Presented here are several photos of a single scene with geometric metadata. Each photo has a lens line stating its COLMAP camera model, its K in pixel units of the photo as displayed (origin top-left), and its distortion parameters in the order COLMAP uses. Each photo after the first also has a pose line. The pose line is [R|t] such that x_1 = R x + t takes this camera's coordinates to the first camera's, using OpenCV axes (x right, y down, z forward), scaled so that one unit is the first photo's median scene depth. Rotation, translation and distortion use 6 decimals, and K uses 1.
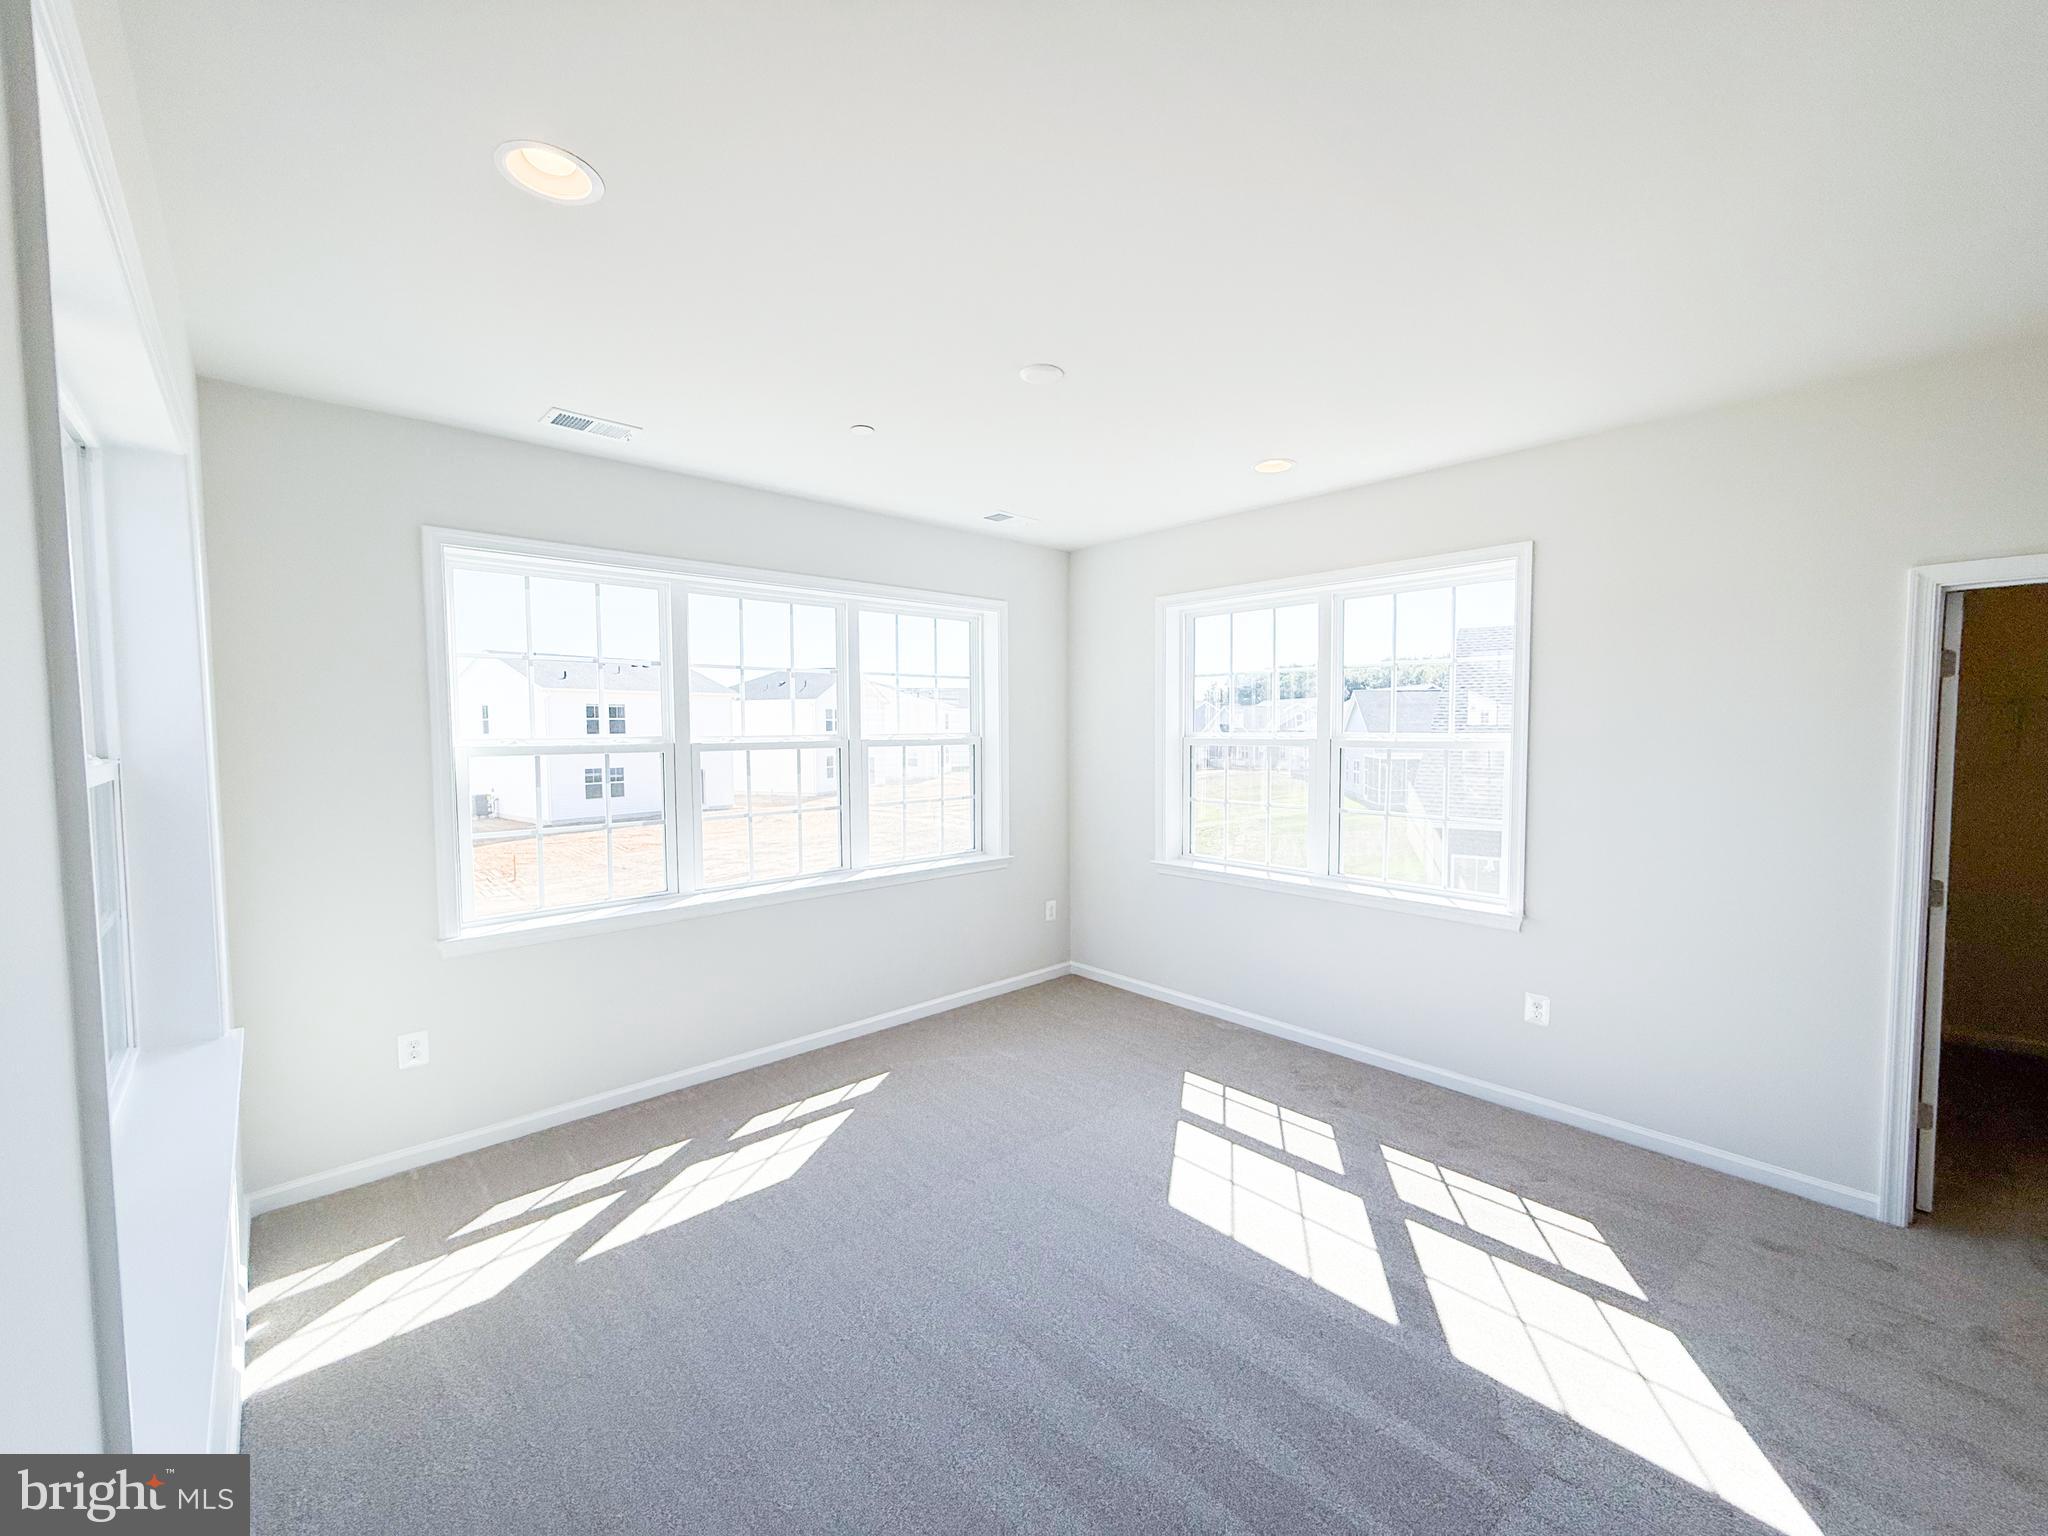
lens RADIAL K [[815.0, 0, 1022.2], [0, 815.0, 770.7], [0, 0, 1]] dist [0.000450, -0.000094]
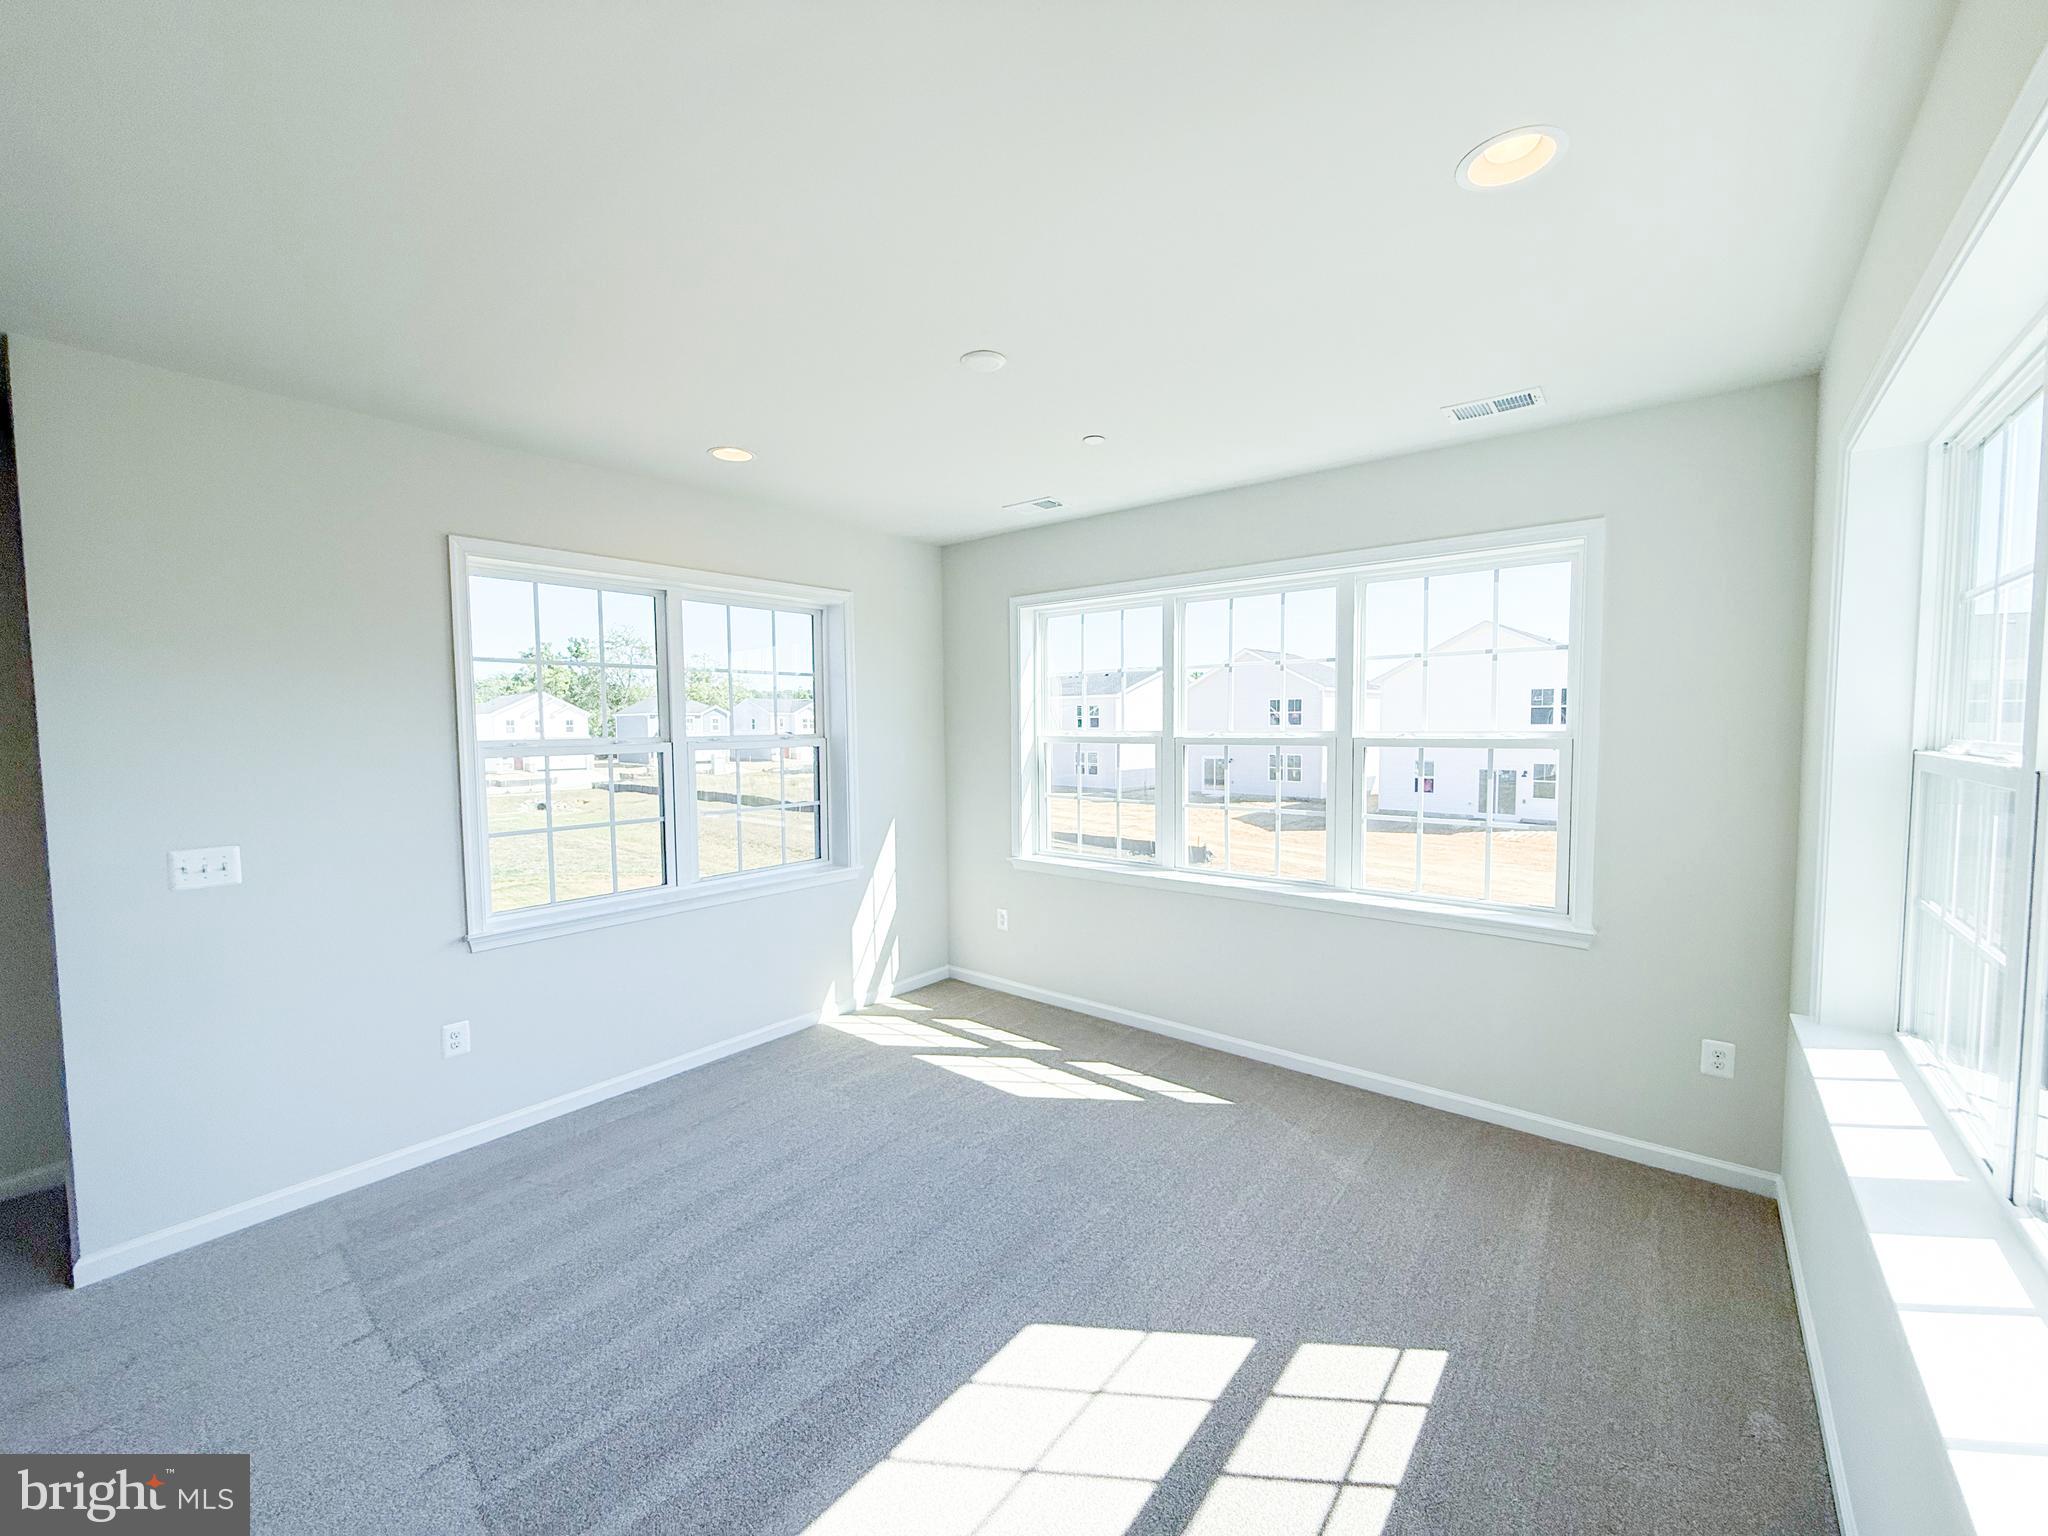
lens RADIAL K [[815.0, 0, 1022.2], [0, 815.0, 770.7], [0, 0, 1]] dist [0.000450, -0.000094]
pose [[0.144197, 0.060015, -0.987727, 0.737601], [-0.048619, 0.997383, 0.053504, -0.039910], [0.988354, 0.040307, 0.146738, 0.674688]]
